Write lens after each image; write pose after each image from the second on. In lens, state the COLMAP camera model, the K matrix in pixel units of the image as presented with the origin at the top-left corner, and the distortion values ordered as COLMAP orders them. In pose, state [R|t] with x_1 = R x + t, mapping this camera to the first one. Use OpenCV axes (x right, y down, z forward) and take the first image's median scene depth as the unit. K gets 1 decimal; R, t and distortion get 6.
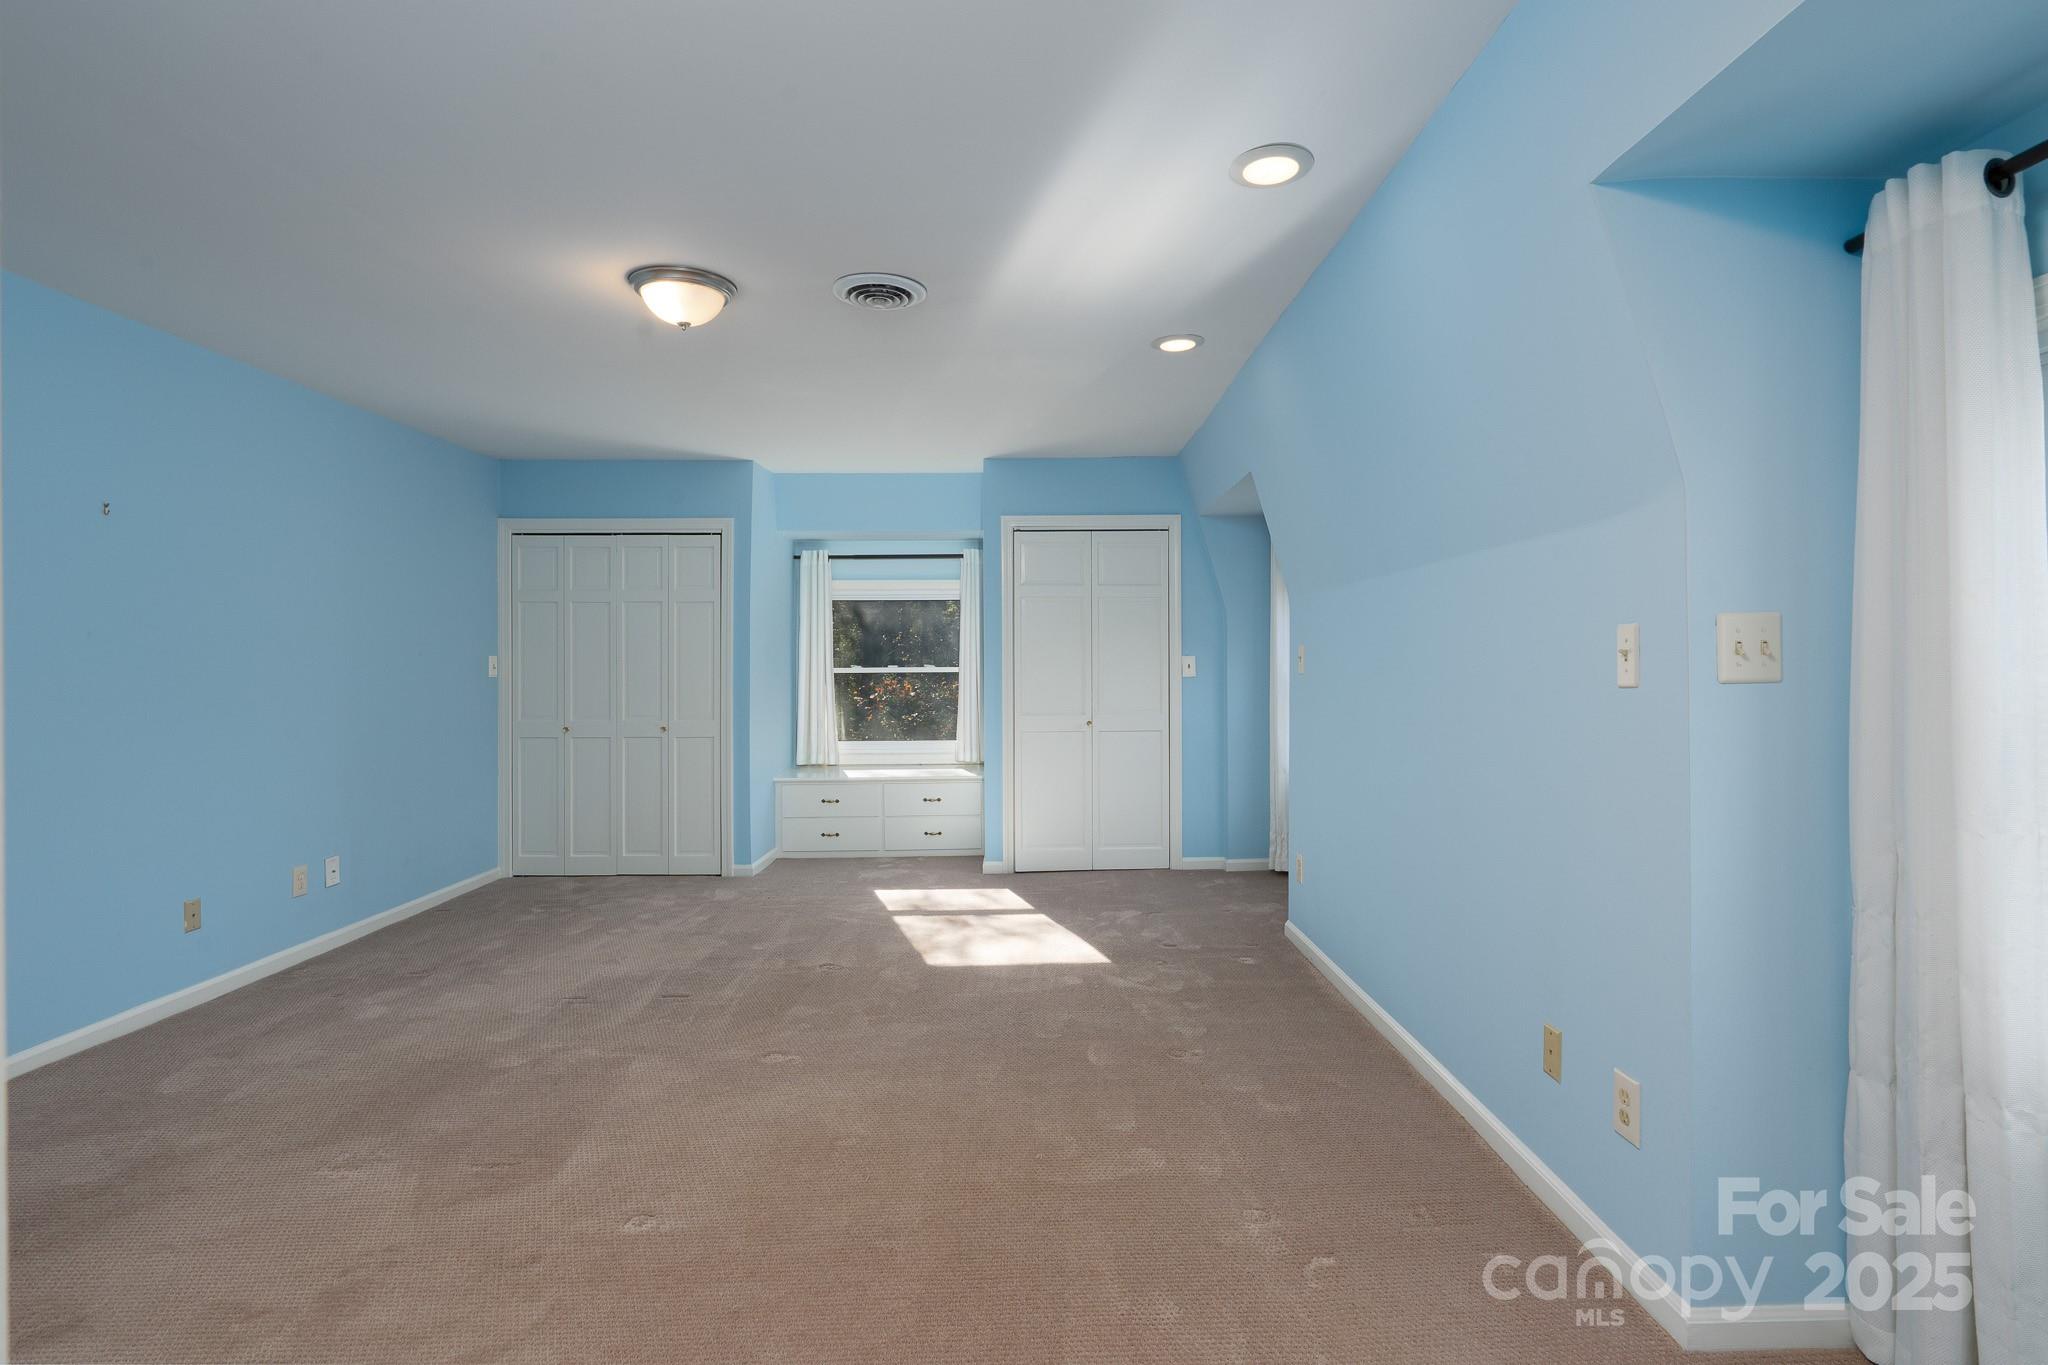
lens RADIAL K [[964.1, 0, 1030.0], [0, 964.1, 646.8], [0, 0, 1]] dist [0.001885, 0.000244]
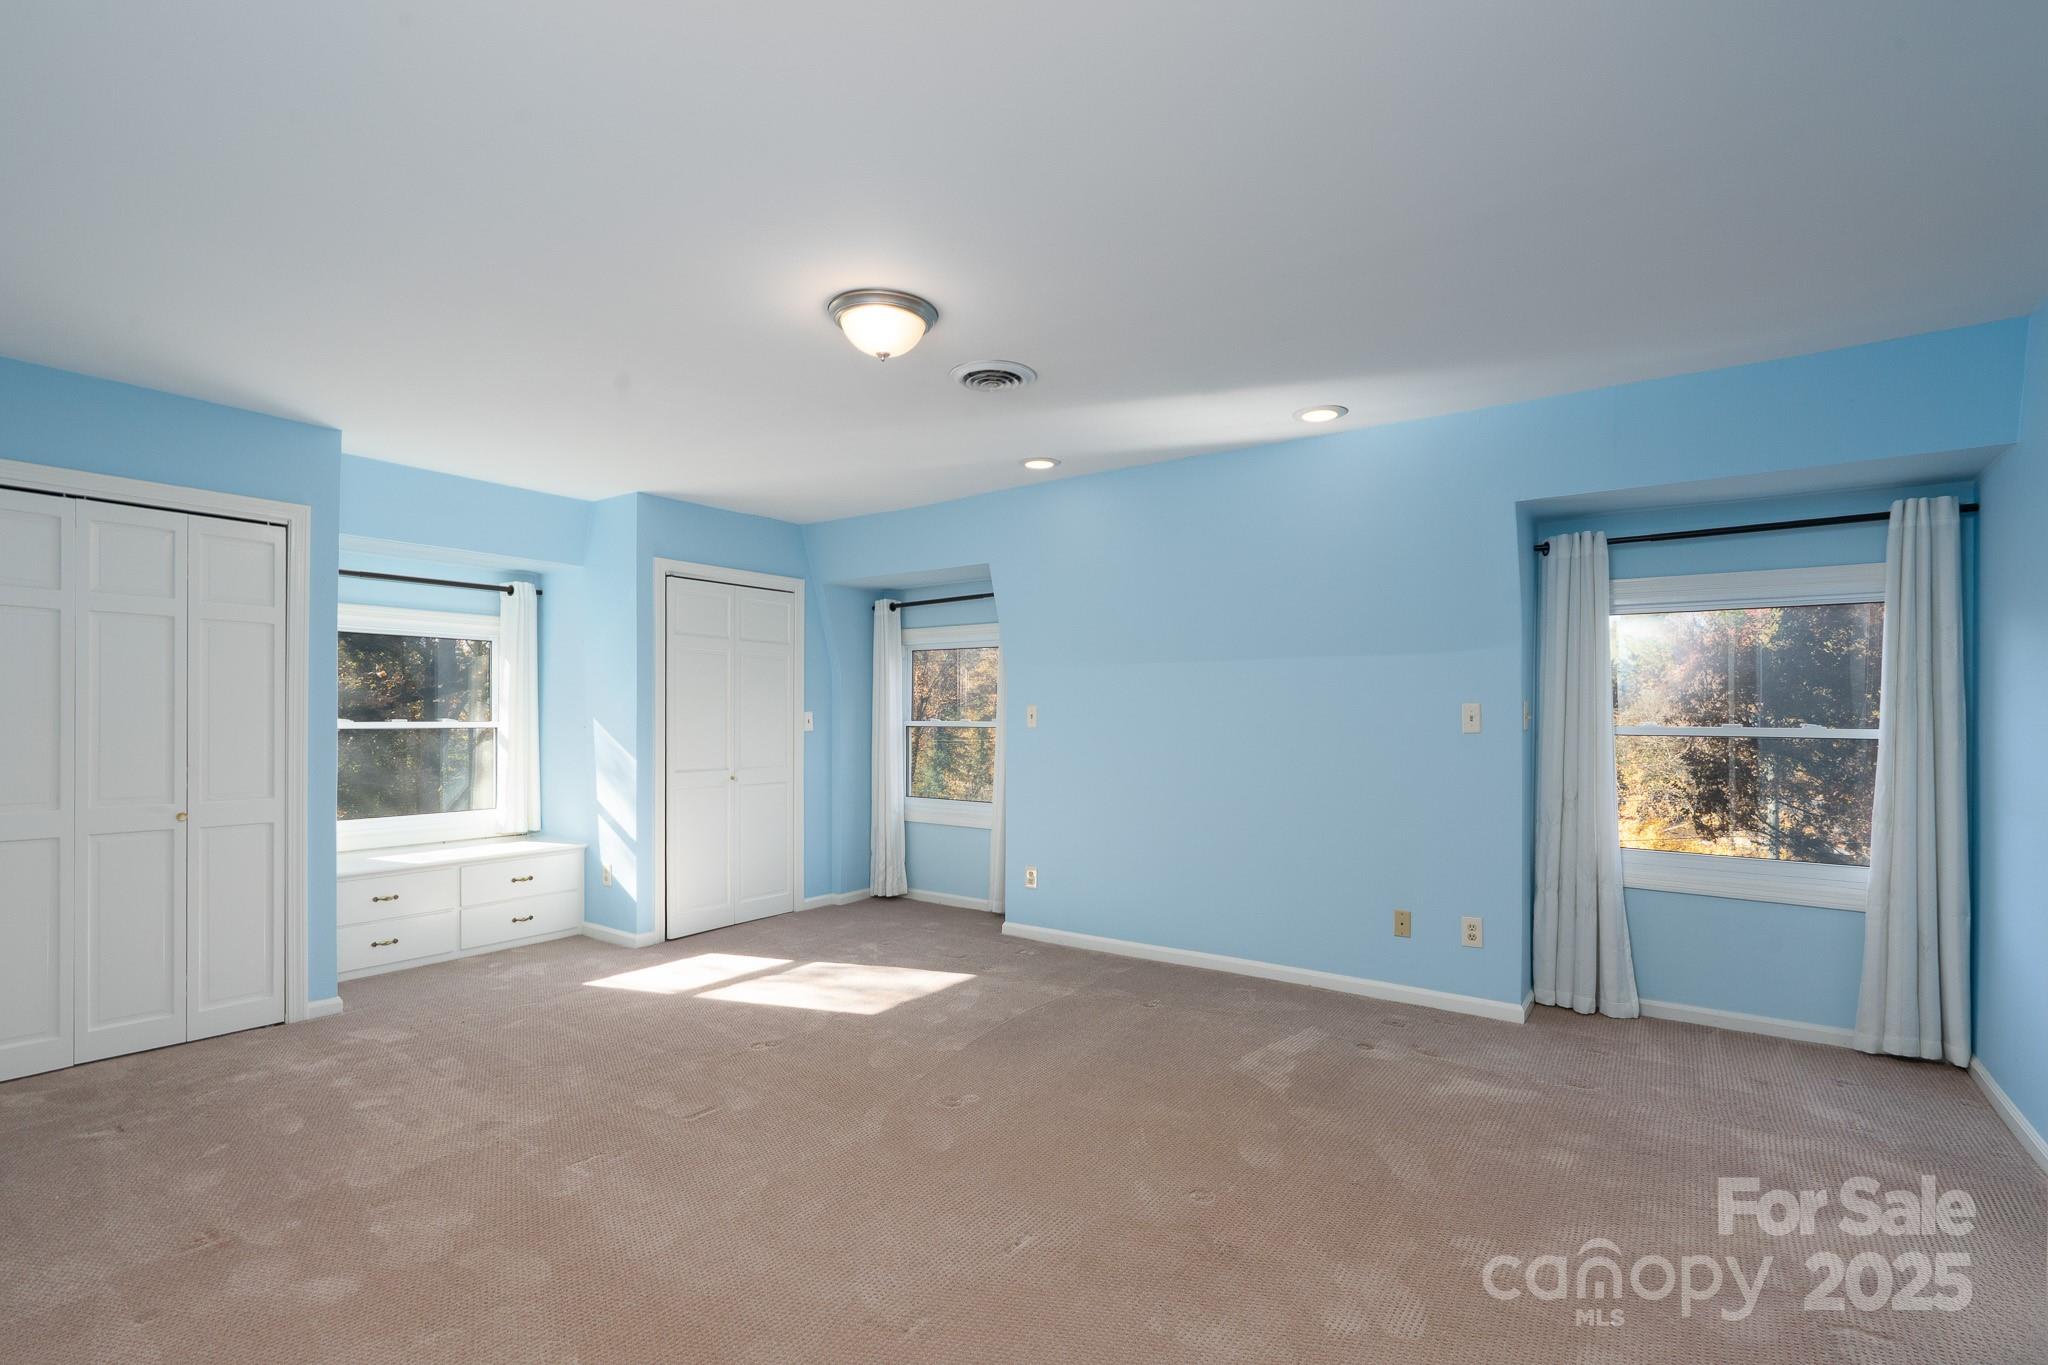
lens RADIAL K [[936.9, 0, 1019.0], [0, 936.9, 705.2], [0, 0, 1]] dist [0.000590, 0.000026]
pose [[0.606875, 0.016603, 0.794624, -0.530602], [-0.020526, 0.999776, -0.005213, 0.002733], [-0.794532, -0.013147, 0.607079, 0.177576]]
